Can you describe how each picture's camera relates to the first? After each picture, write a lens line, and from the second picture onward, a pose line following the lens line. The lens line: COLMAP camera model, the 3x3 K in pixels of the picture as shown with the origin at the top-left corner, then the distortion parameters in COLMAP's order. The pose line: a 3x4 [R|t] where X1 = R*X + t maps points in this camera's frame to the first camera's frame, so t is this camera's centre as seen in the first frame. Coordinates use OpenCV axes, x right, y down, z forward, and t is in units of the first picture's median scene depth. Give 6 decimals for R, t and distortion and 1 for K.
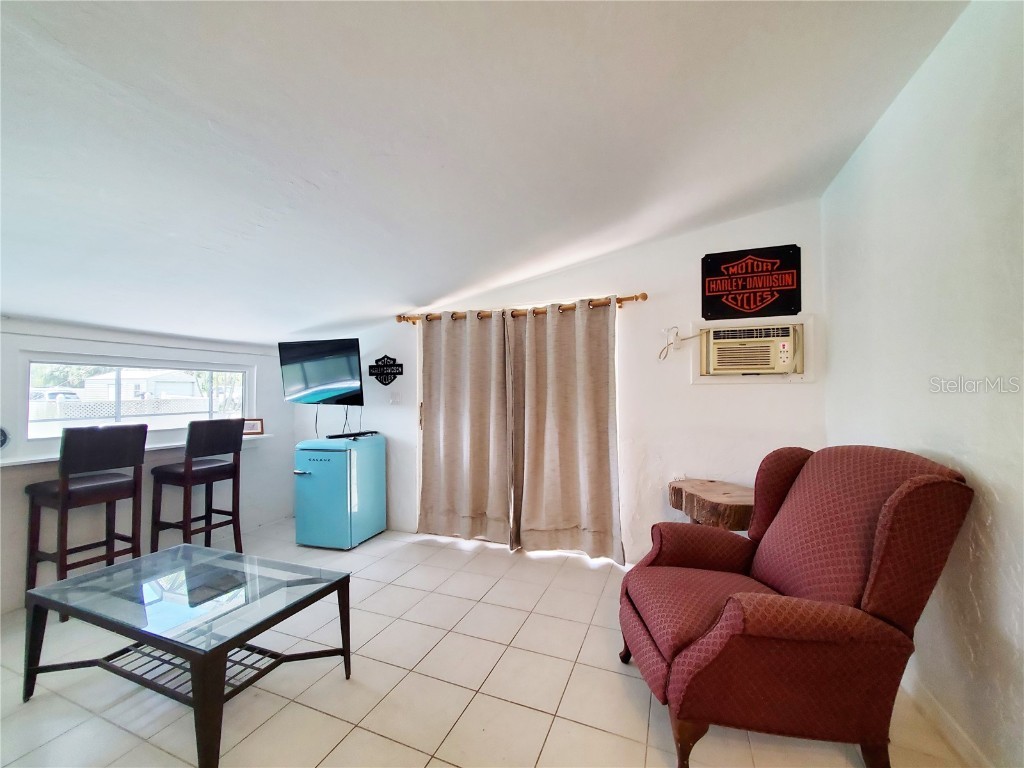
lens RADIAL K [[408.1, 0, 503.6], [0, 408.1, 384.0], [0, 0, 1]] dist [0.001955, 0.000134]
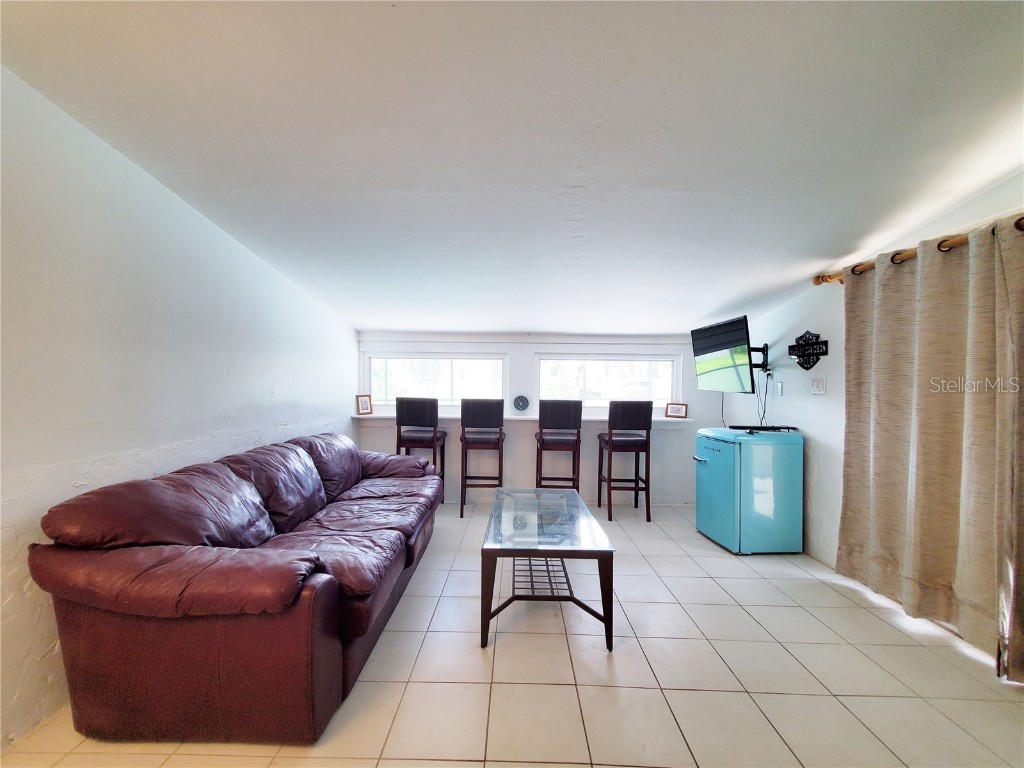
lens RADIAL K [[408.1, 0, 504.2], [0, 408.1, 385.1], [0, 0, 1]] dist [0.001955, 0.000134]
pose [[0.360279, 0.014419, -0.932733, 0.251525], [0.014150, 0.999681, 0.020919, 0.008768], [0.932737, -0.020735, 0.359960, 0.195676]]
